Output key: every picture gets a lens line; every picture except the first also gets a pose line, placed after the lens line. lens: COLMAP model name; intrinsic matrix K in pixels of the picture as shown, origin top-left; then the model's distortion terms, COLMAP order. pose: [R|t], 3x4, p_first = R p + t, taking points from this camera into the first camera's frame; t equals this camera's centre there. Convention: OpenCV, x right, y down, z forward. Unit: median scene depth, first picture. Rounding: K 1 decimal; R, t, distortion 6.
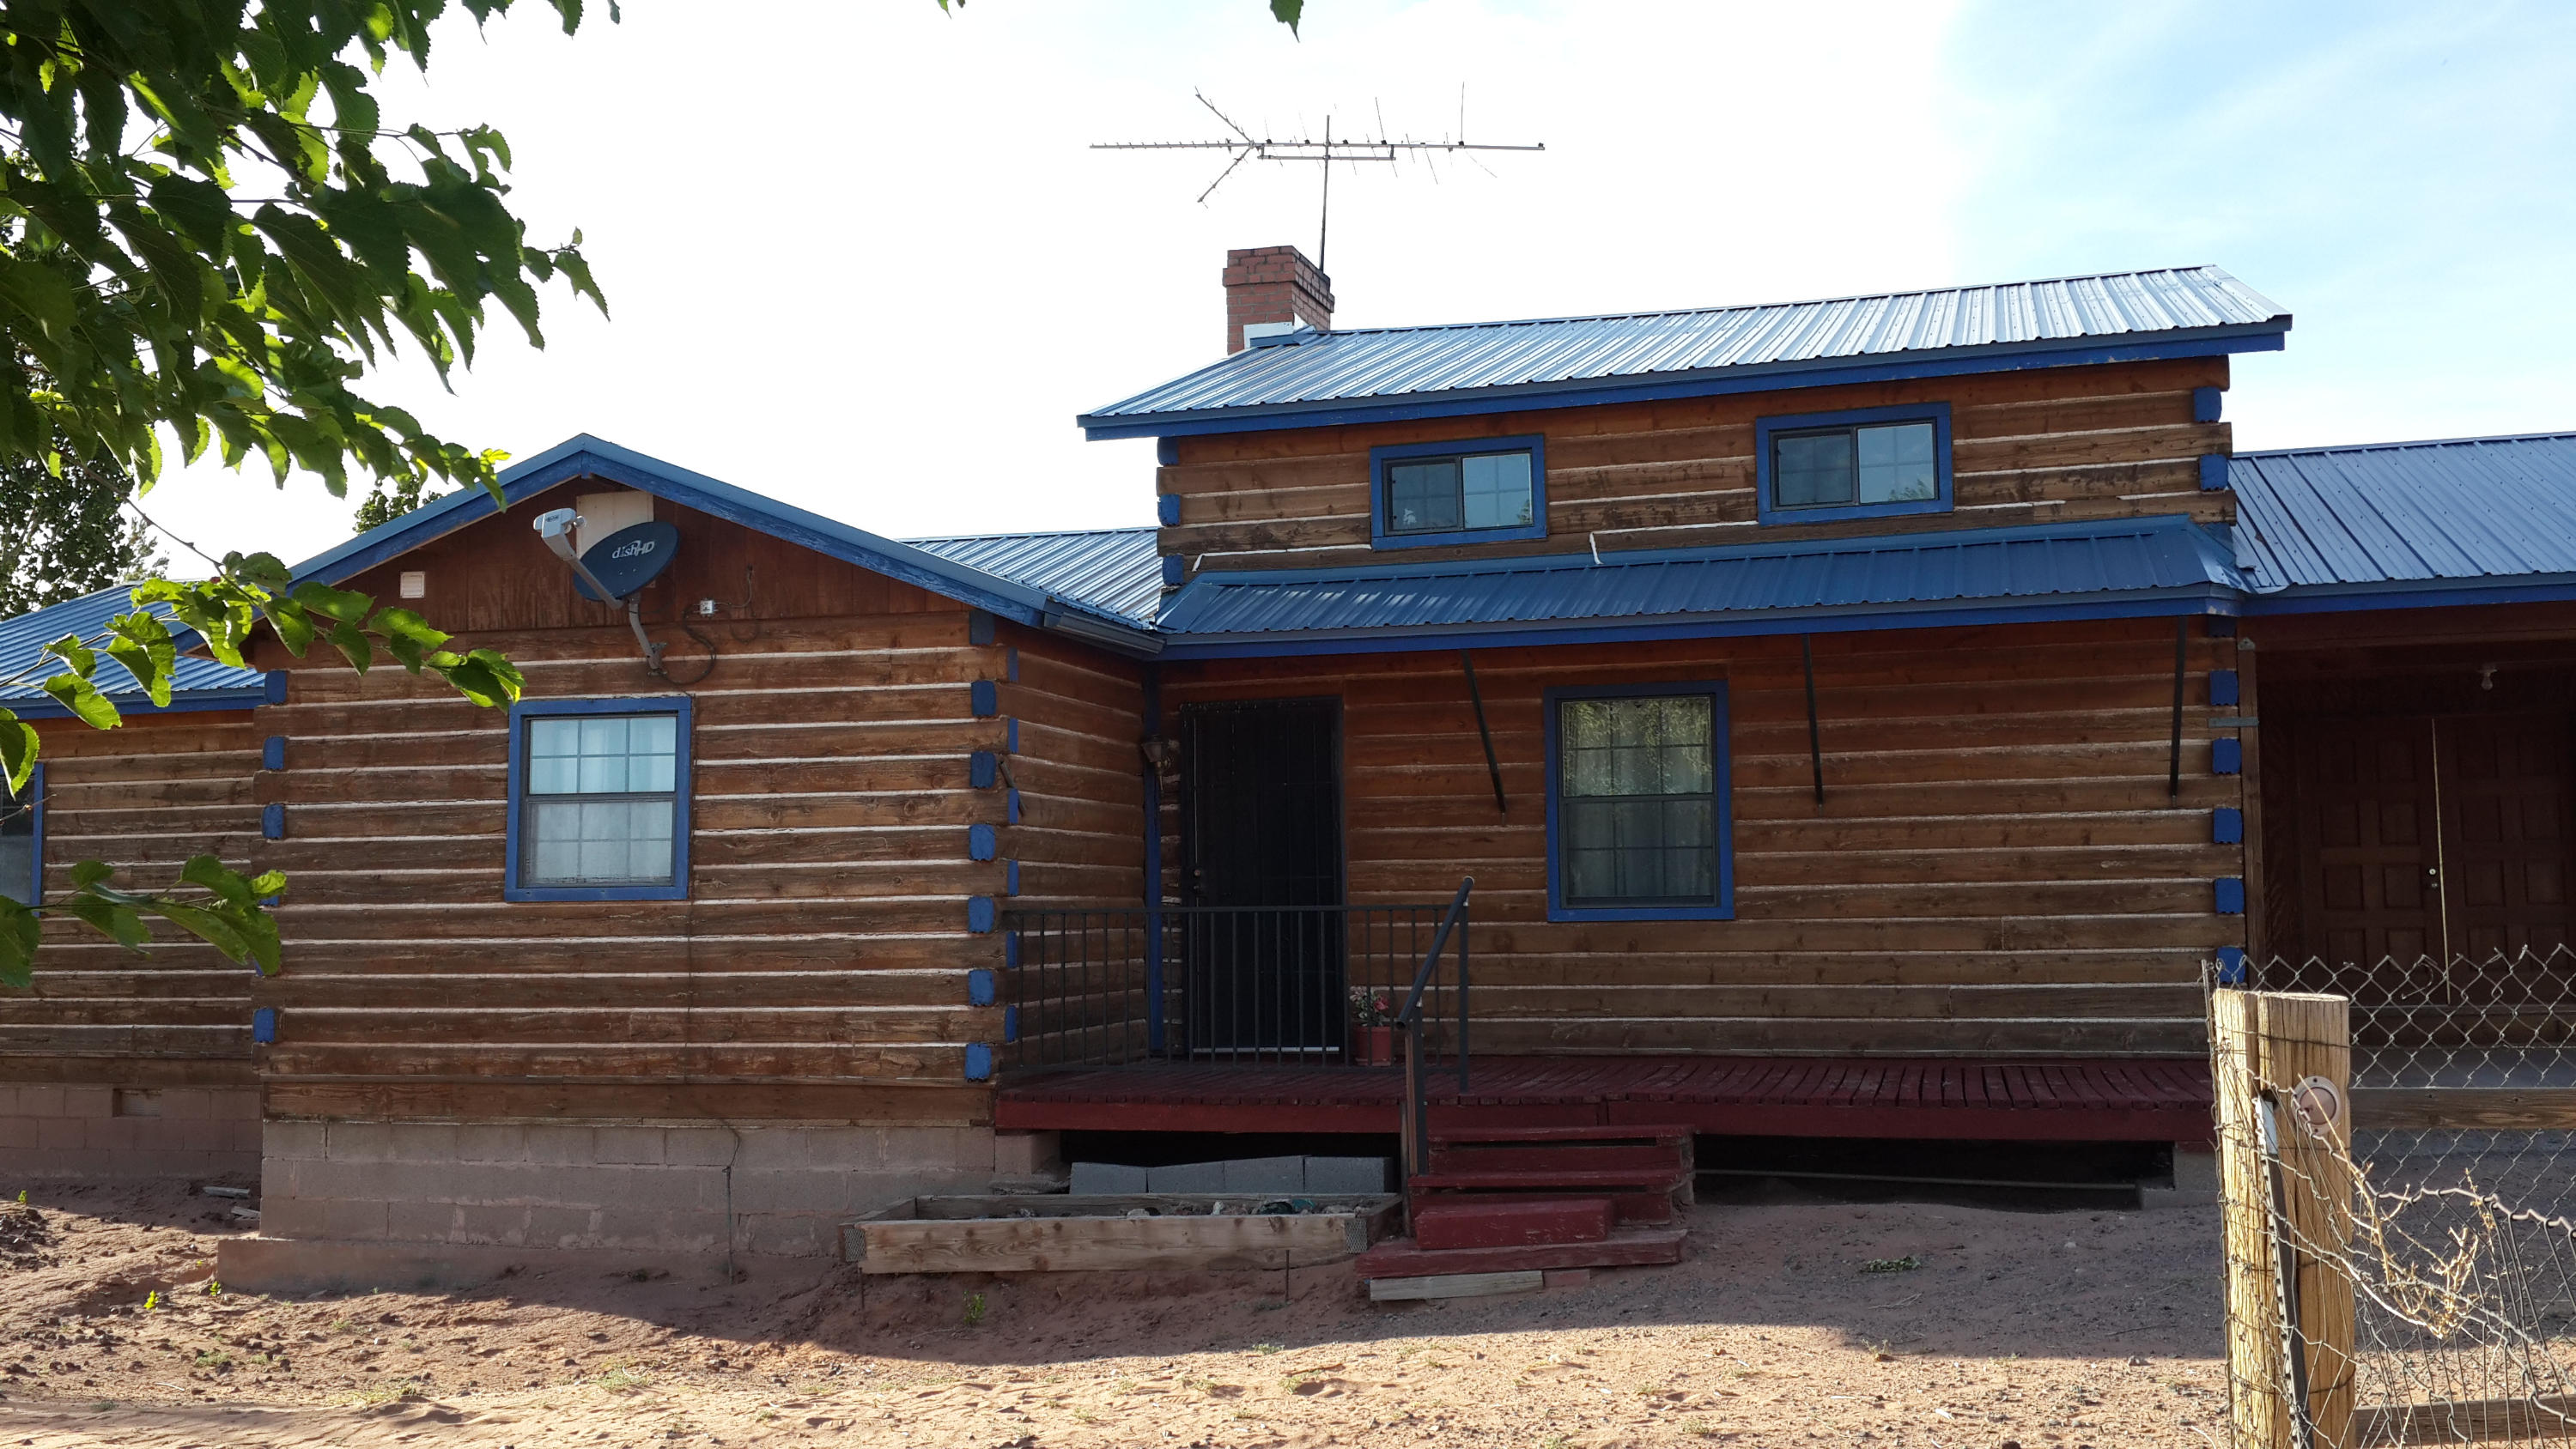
lens RADIAL K [[2386.7, 0, 1311.4], [0, 2386.7, 722.2], [0, 0, 1]] dist [0.071548, 0.000000]
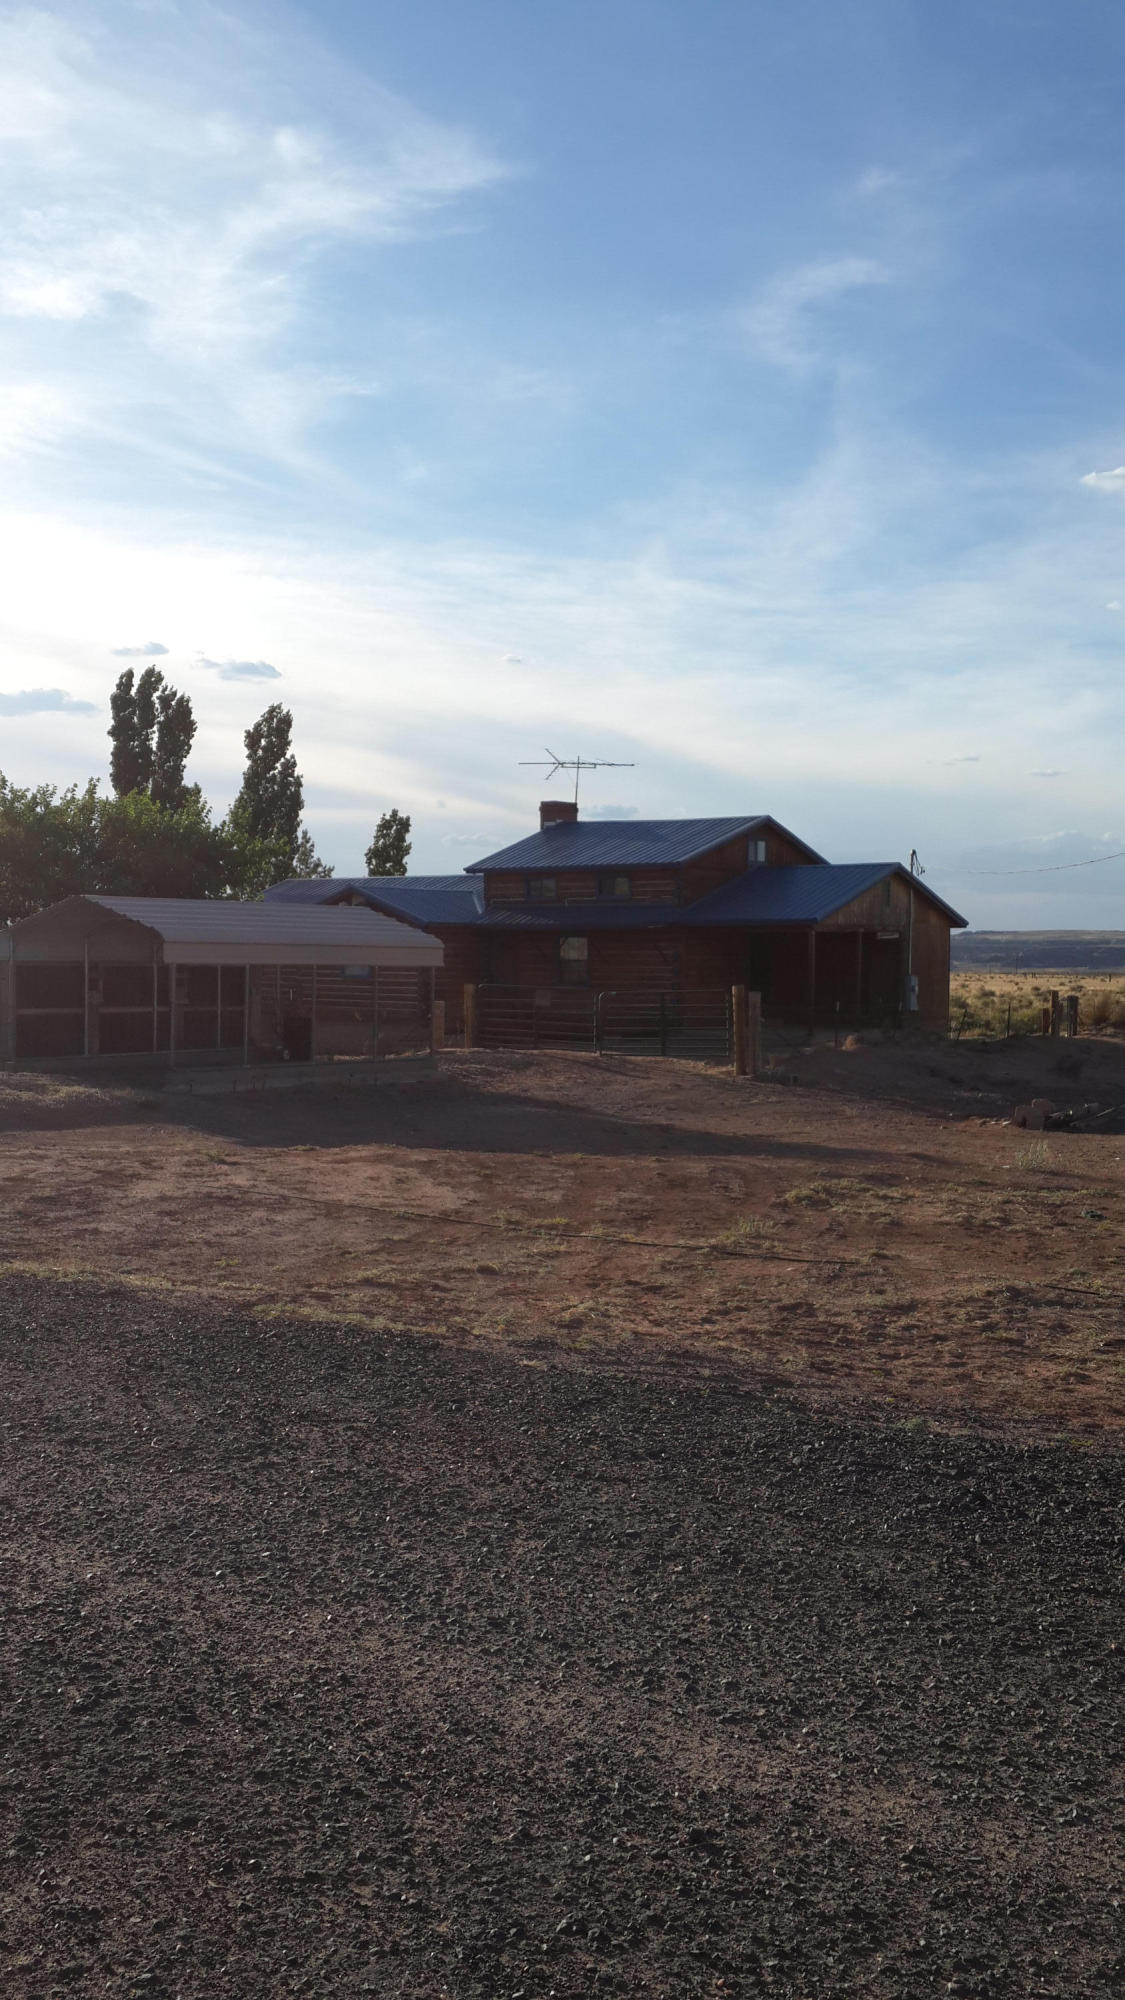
lens RADIAL K [[1853.3, 0, 553.4], [0, 1853.3, 1008.1], [0, 0, 1]] dist [0.071548, 0.000000]
pose [[0.934870, 0.029007, -0.353803, 1.385070], [0.011142, 0.993767, 0.110915, -0.274281], [0.354815, -0.107633, 0.928720, -2.317398]]
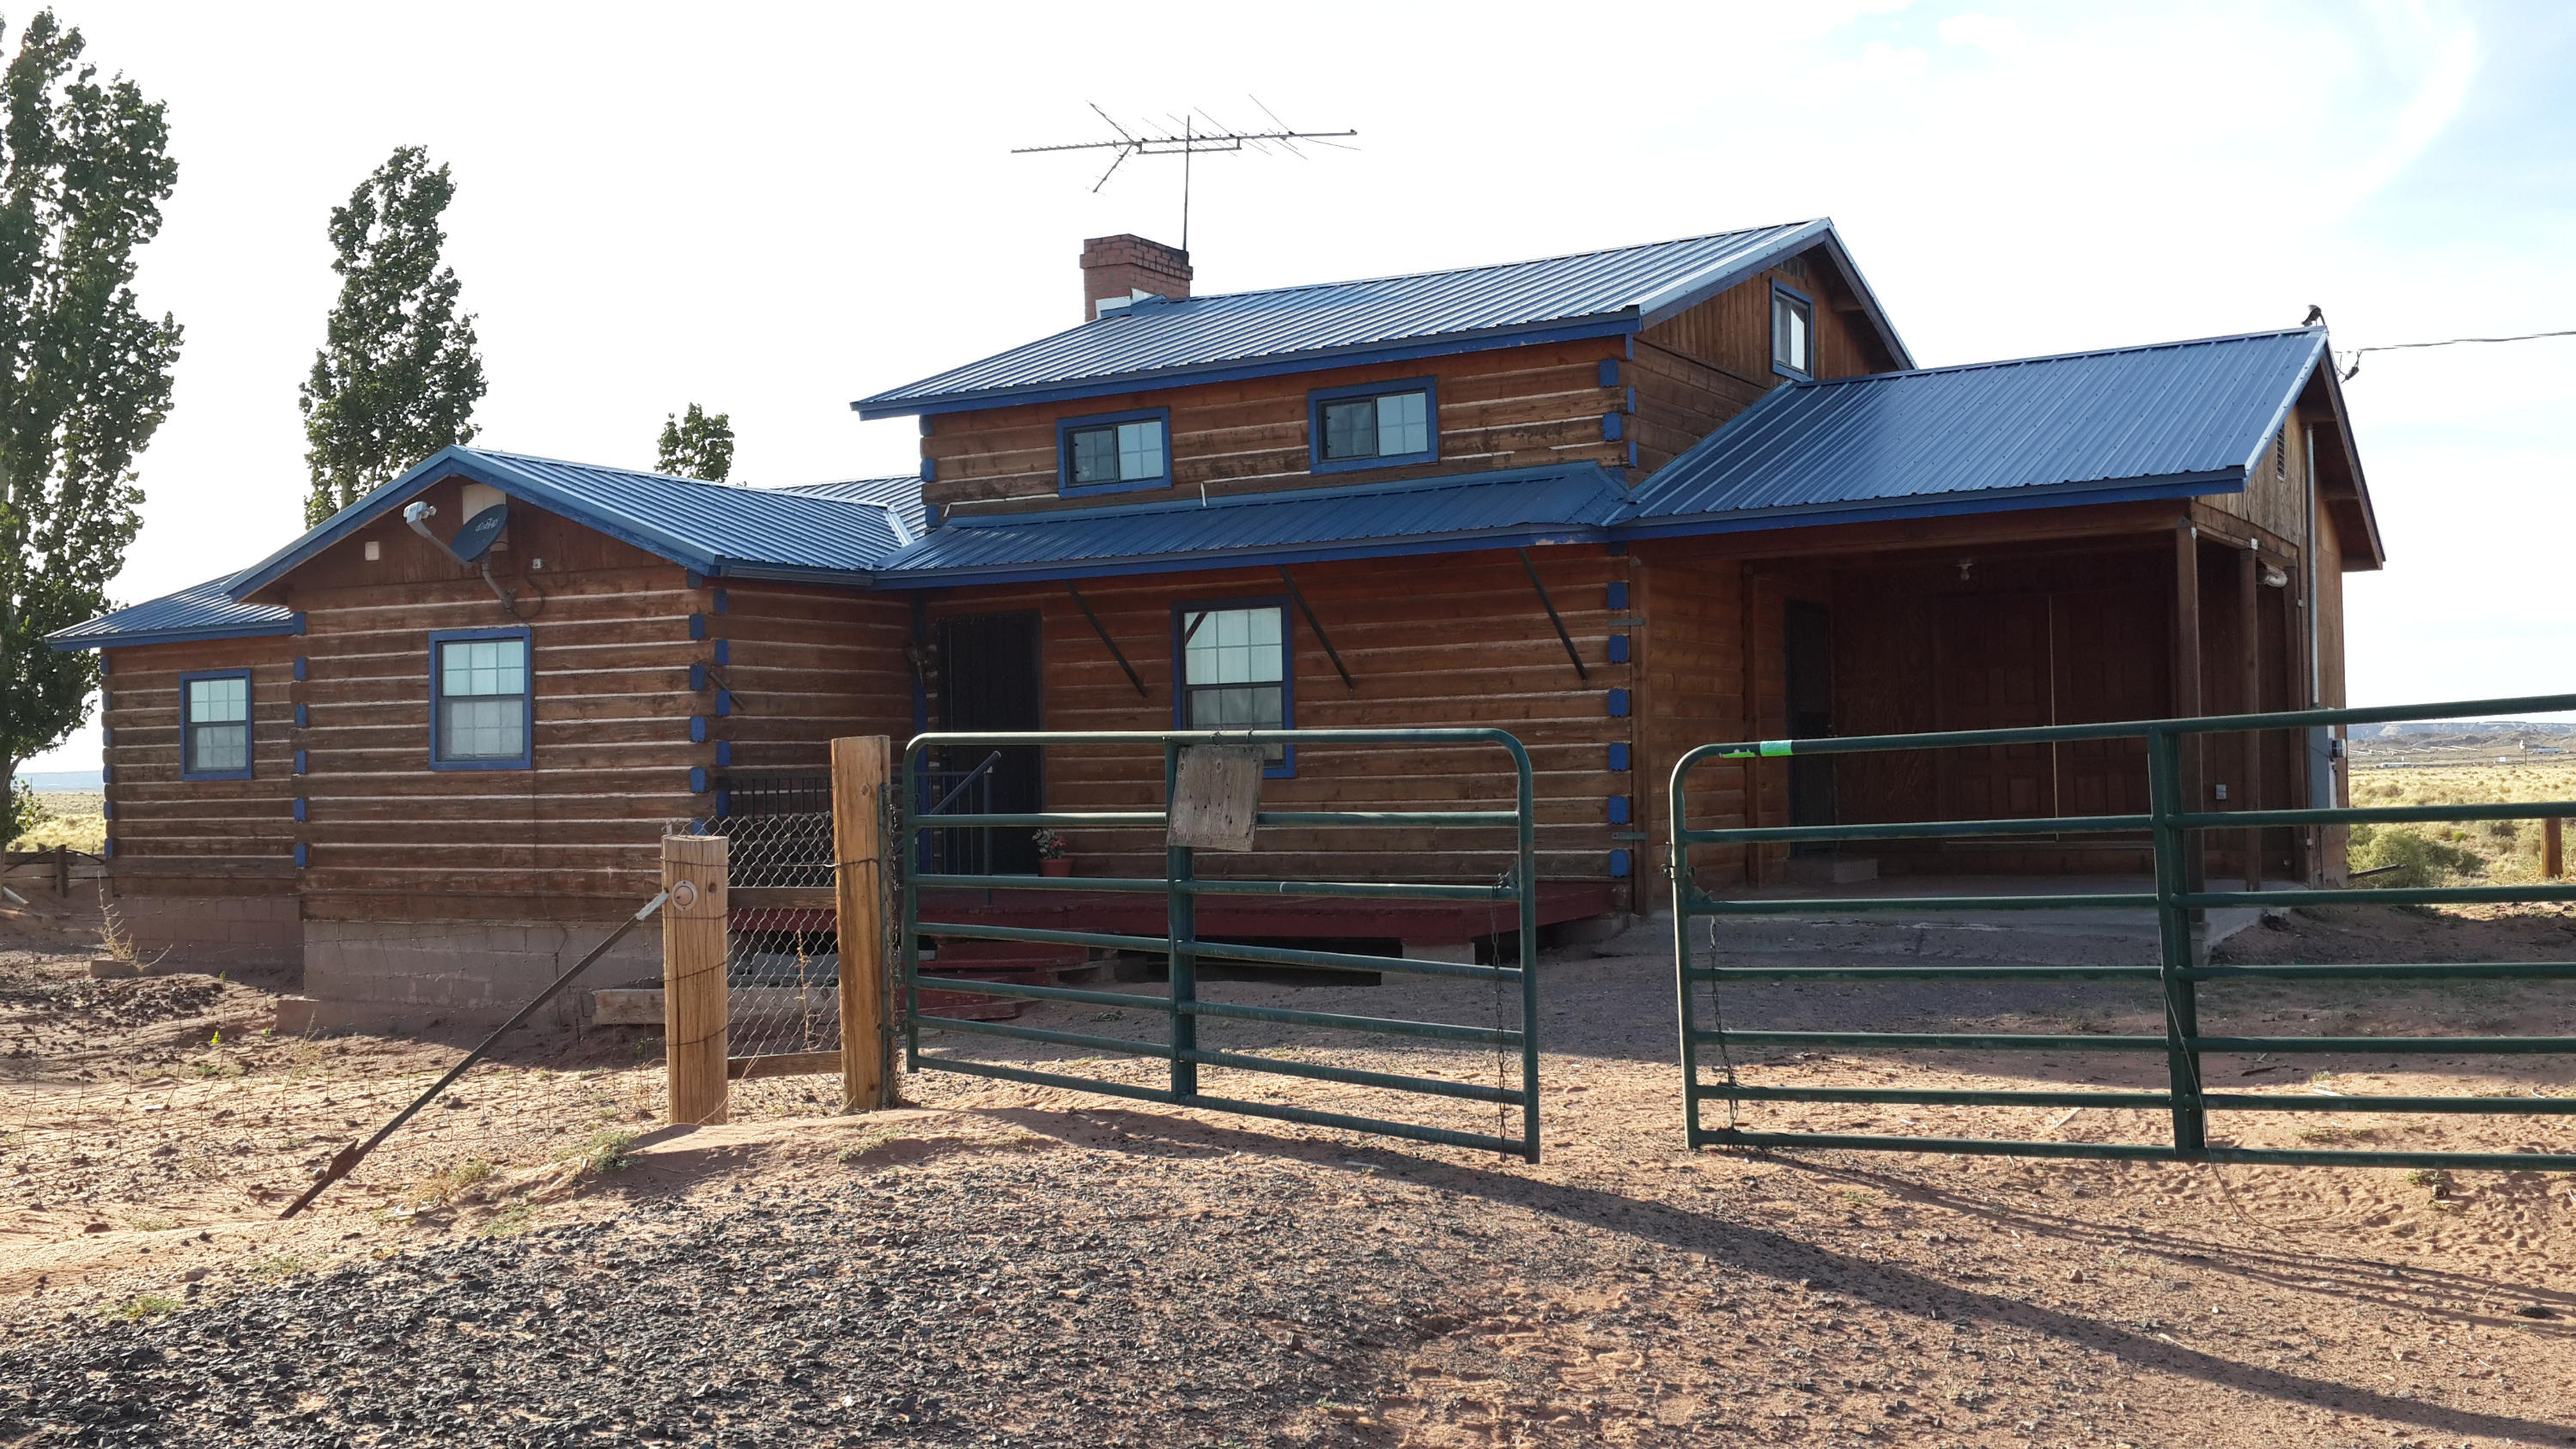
lens RADIAL K [[2386.7, 0, 1324.5], [0, 2386.7, 717.3], [0, 0, 1]] dist [0.071548, 0.000000]
pose [[0.972990, -0.011511, -0.230560, 0.512839], [0.026716, 0.997660, 0.062938, -0.033544], [0.229296, -0.067397, 0.971021, -0.273978]]
